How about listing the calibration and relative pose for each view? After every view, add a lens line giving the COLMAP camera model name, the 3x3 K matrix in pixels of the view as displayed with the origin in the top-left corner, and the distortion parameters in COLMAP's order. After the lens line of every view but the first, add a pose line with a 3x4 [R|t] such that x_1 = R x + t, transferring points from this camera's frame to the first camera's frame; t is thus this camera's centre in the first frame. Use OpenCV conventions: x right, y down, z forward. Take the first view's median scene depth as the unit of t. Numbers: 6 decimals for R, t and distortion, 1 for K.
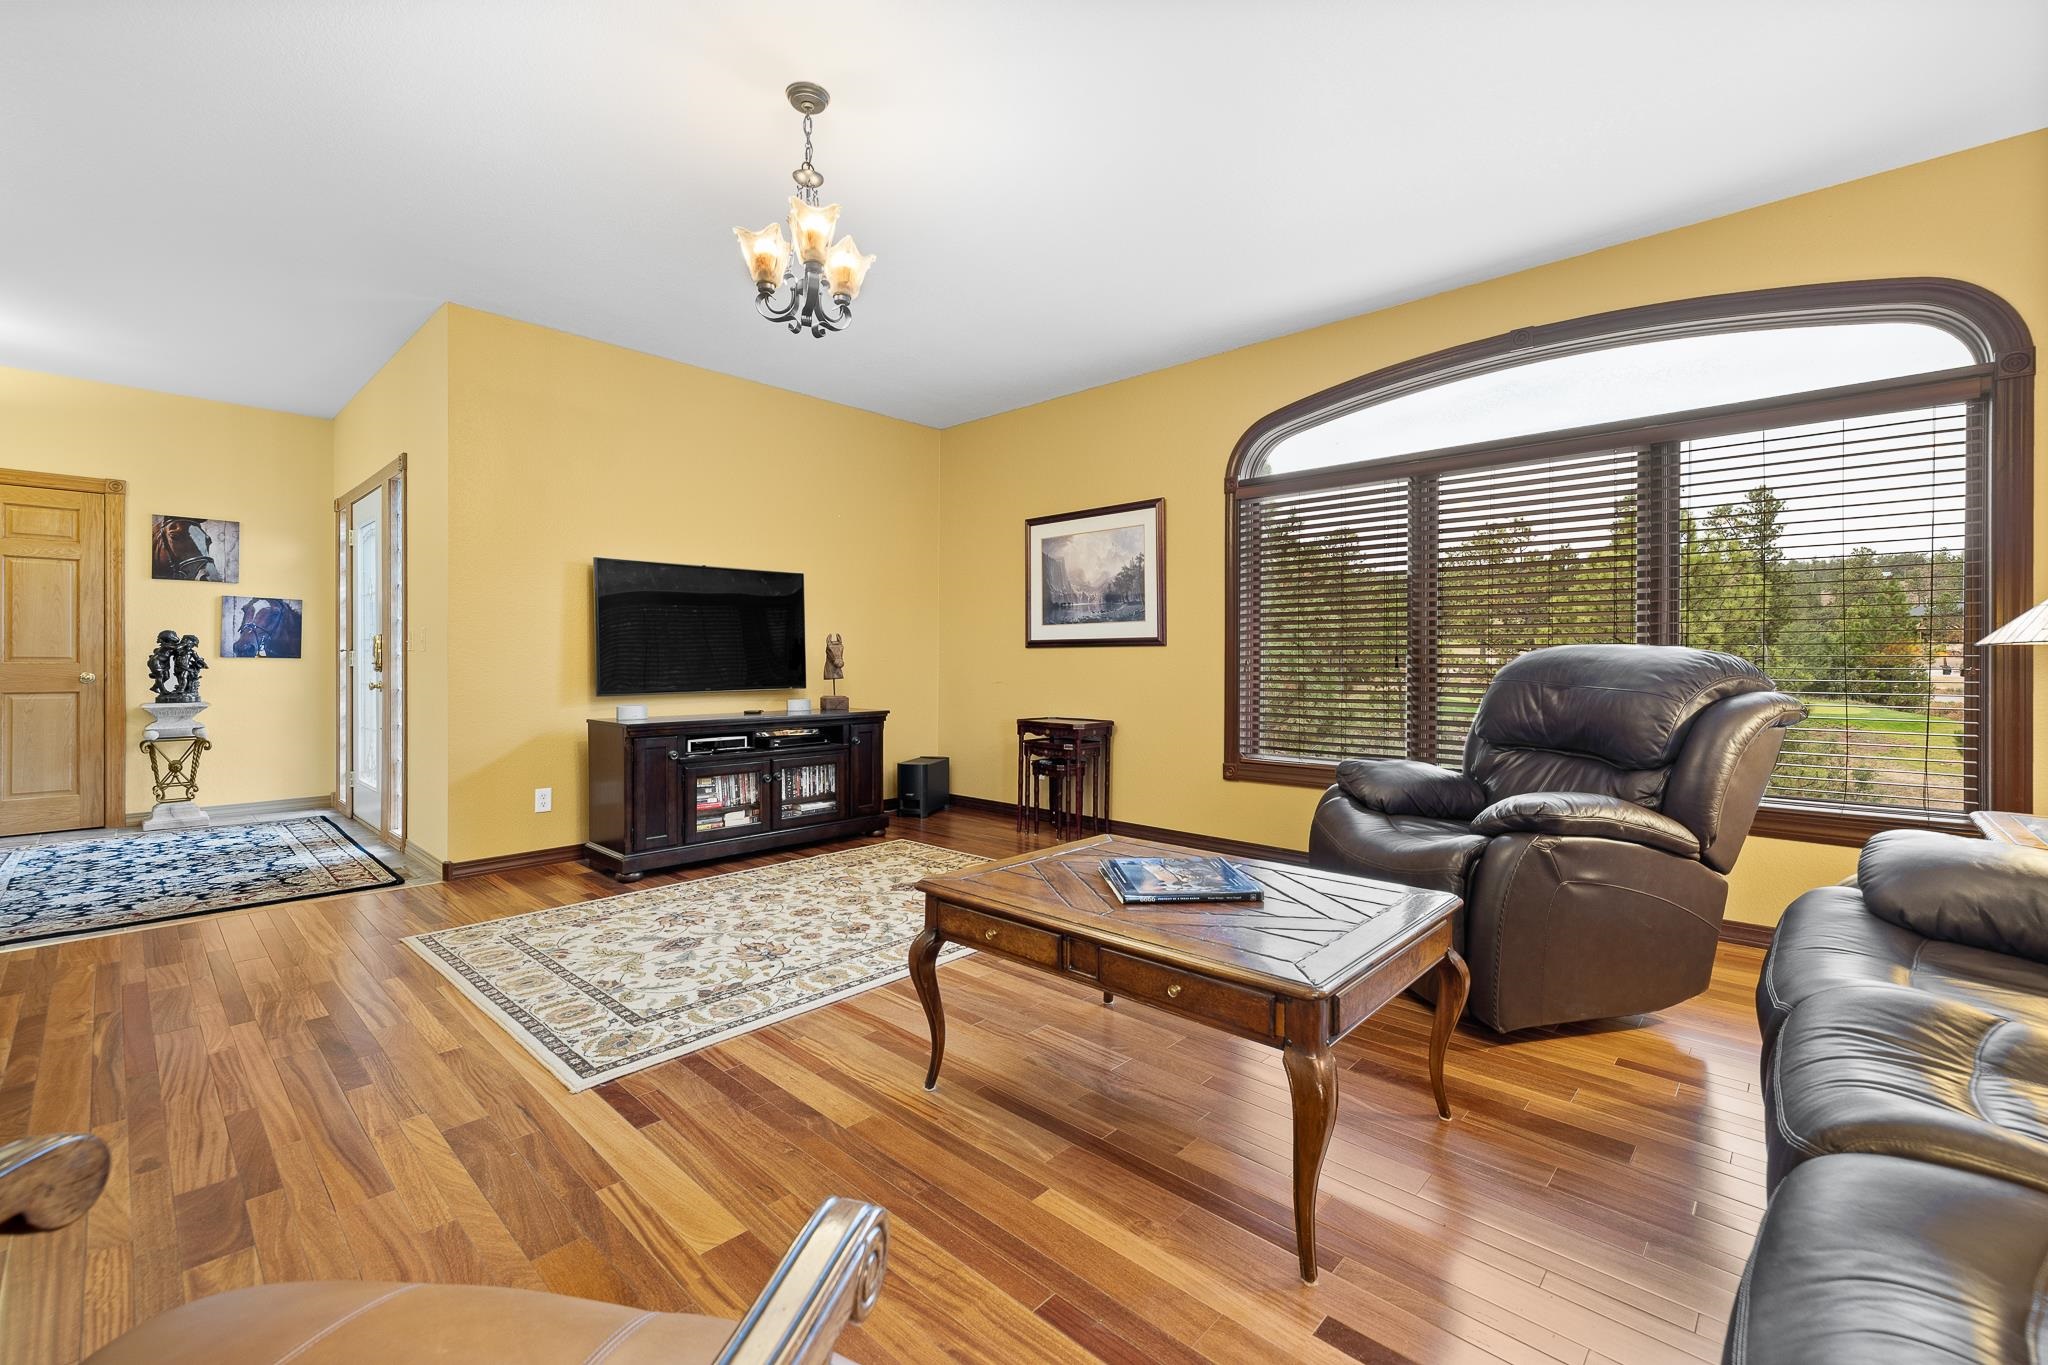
lens RADIAL K [[862.9, 0, 1027.6], [0, 862.9, 664.1], [0, 0, 1]] dist [-0.003300, -0.000303]
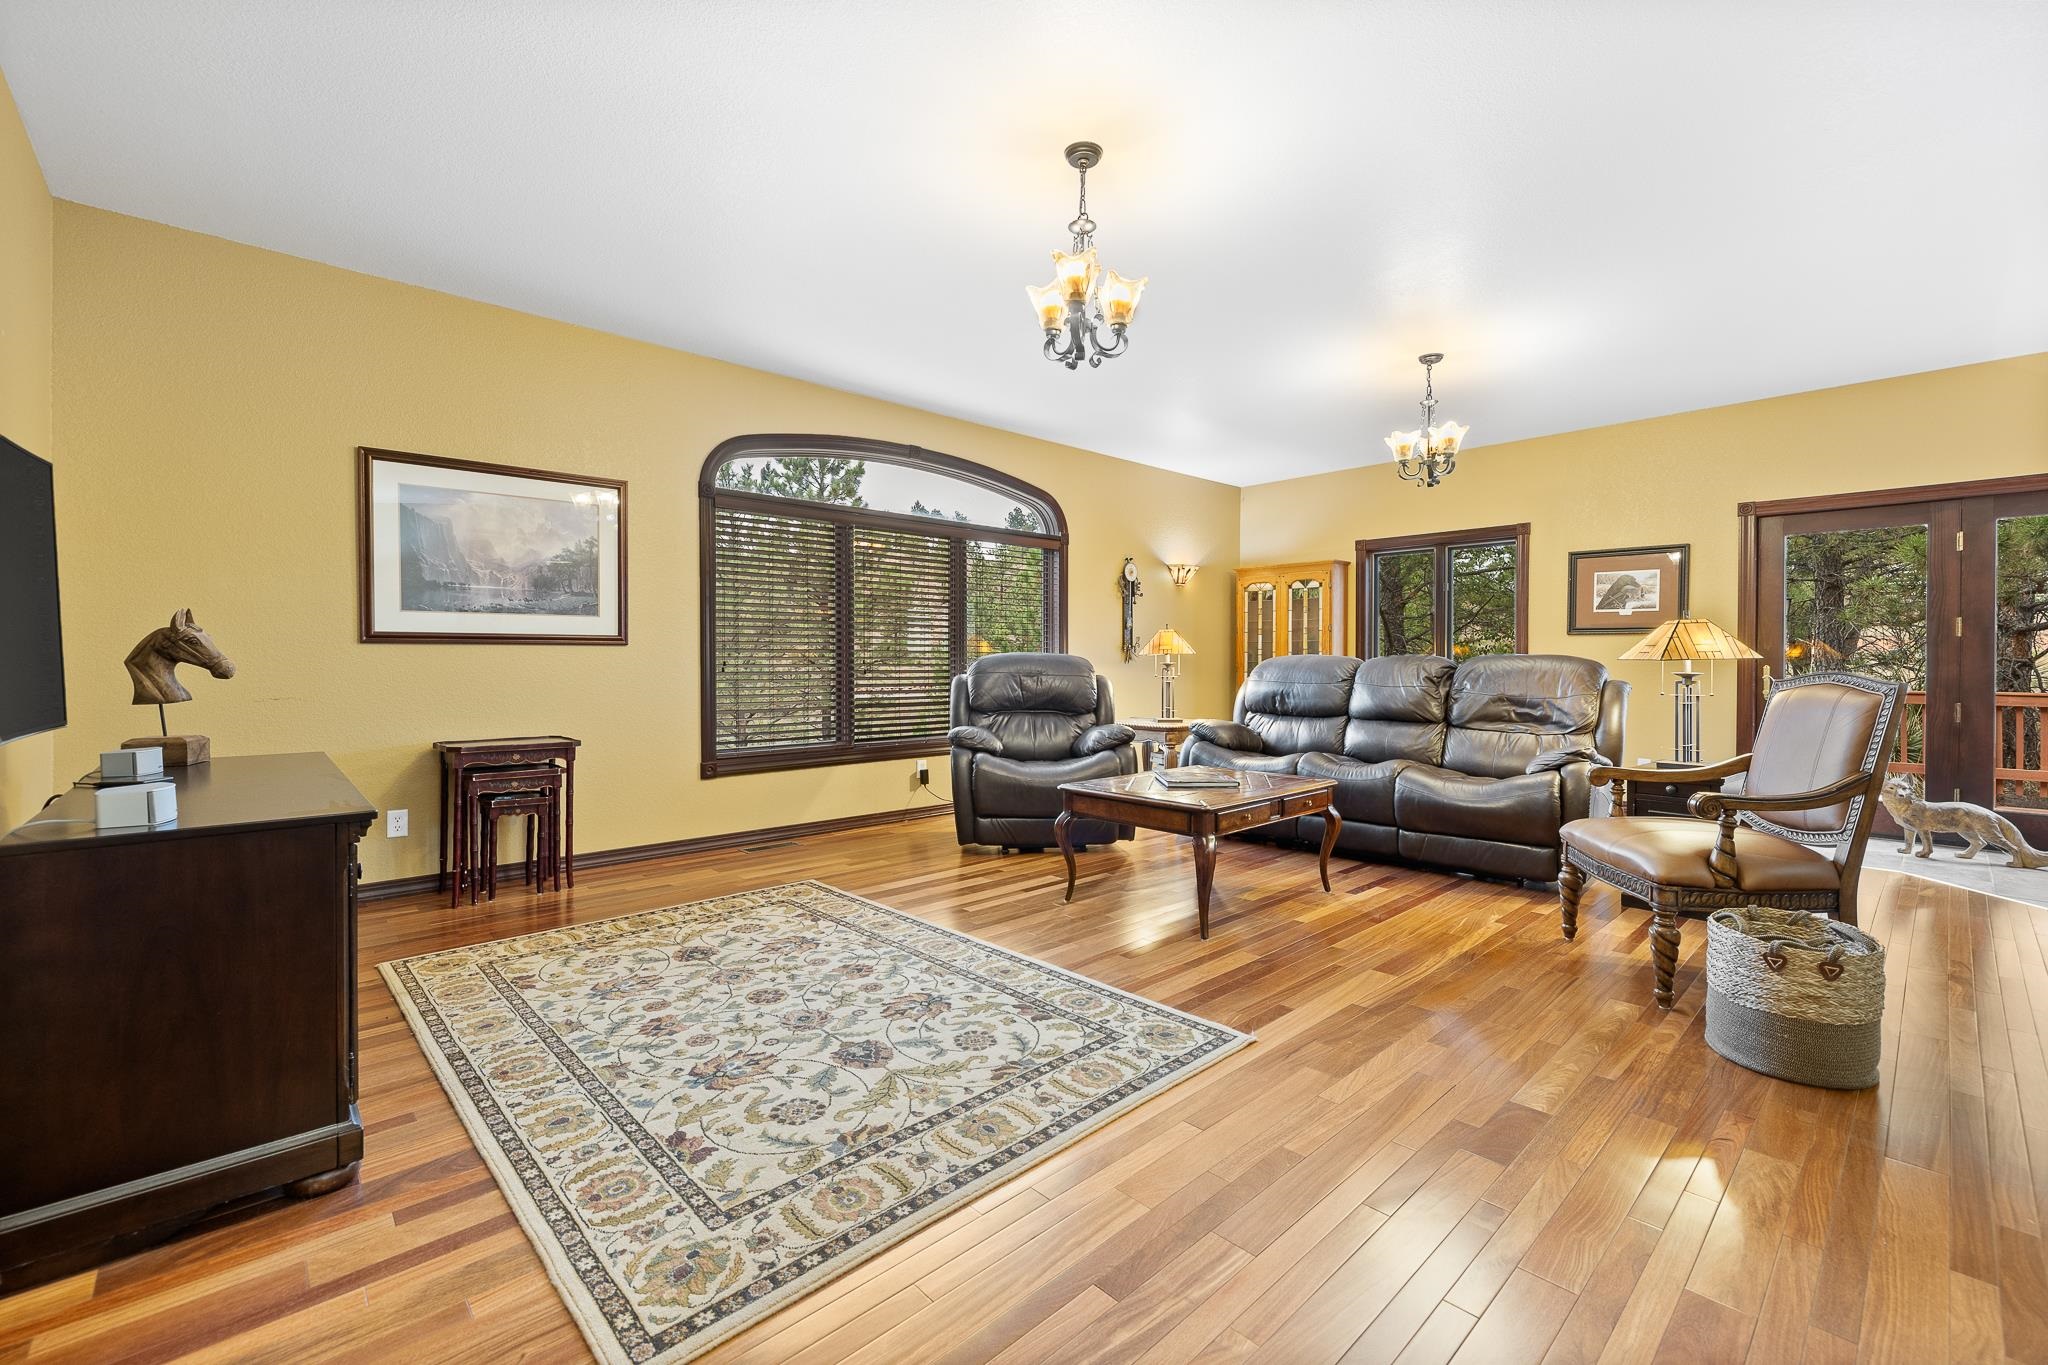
lens RADIAL K [[862.9, 0, 1026.9], [0, 862.9, 672.2], [0, 0, 1]] dist [-0.003300, -0.000303]
pose [[0.068805, -0.017802, 0.997471, -1.113706], [0.003712, 0.999838, 0.017588, -0.011080], [-0.997623, 0.002492, 0.068860, 0.807225]]
